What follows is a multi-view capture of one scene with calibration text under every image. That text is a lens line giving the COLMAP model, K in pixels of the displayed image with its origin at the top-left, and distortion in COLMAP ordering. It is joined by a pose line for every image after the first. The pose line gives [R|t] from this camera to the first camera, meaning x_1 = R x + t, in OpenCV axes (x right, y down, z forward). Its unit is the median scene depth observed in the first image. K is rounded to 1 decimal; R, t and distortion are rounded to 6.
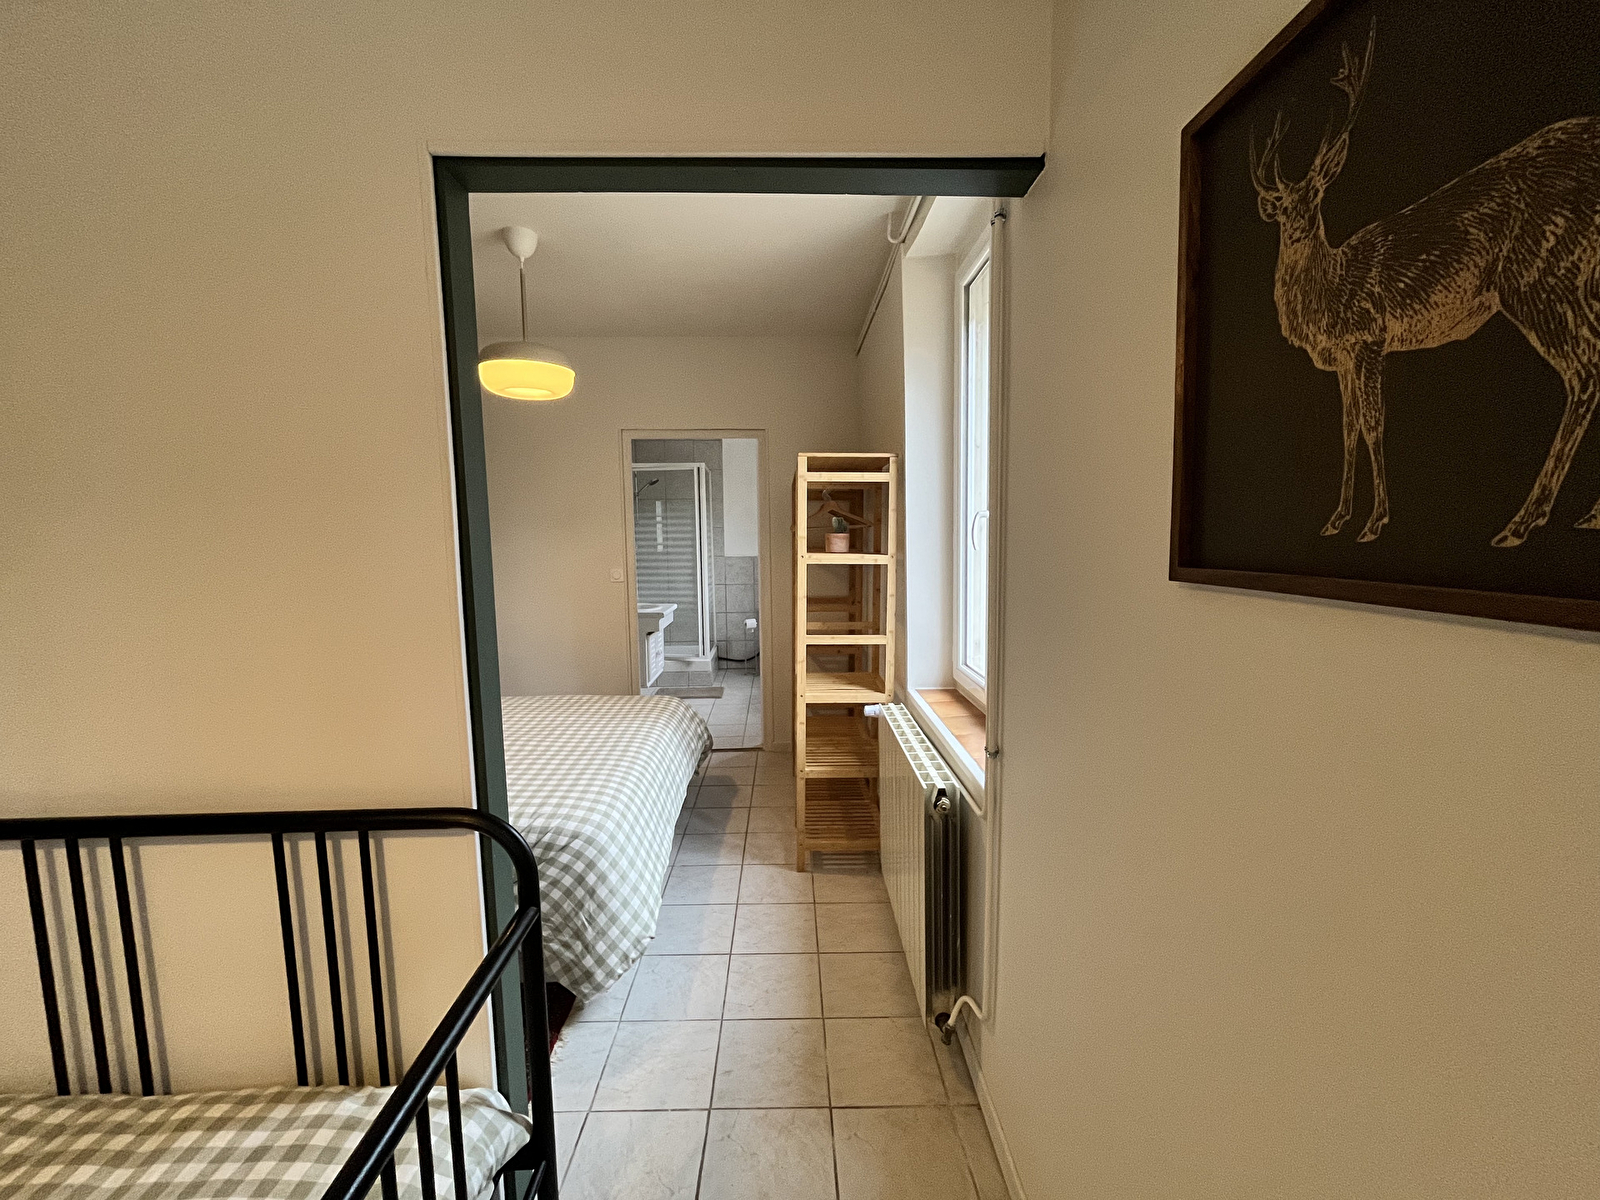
lens RADIAL K [[649.1, 0, 795.8], [0, 649.1, 601.8], [0, 0, 1]] dist [-0.001466, -0.000050]
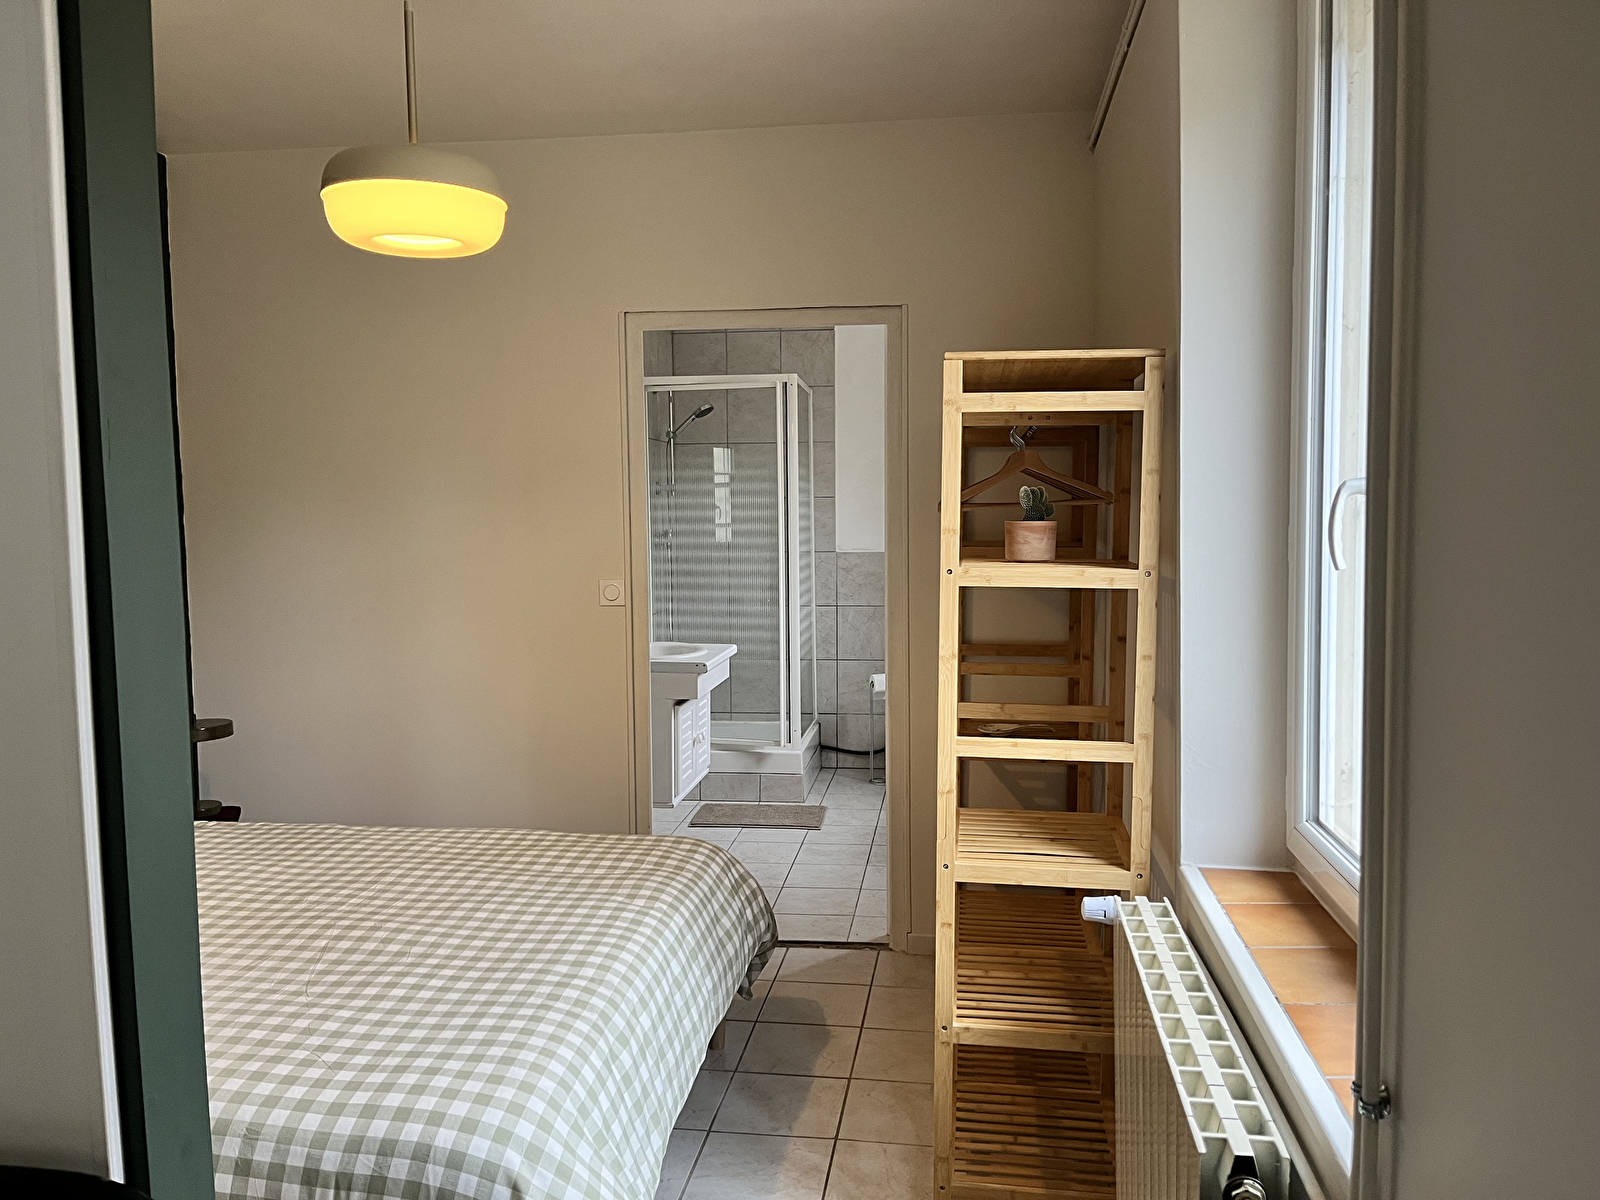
lens RADIAL K [[1200.3, 0, 802.6], [0, 1200.3, 591.1], [0, 0, 1]] dist [0.026483, -0.023697]
pose [[0.987617, 0.013680, -0.156285, 0.036279], [-0.018332, 0.999430, -0.028363, -0.025126], [0.155808, 0.030877, 0.987305, 0.108746]]
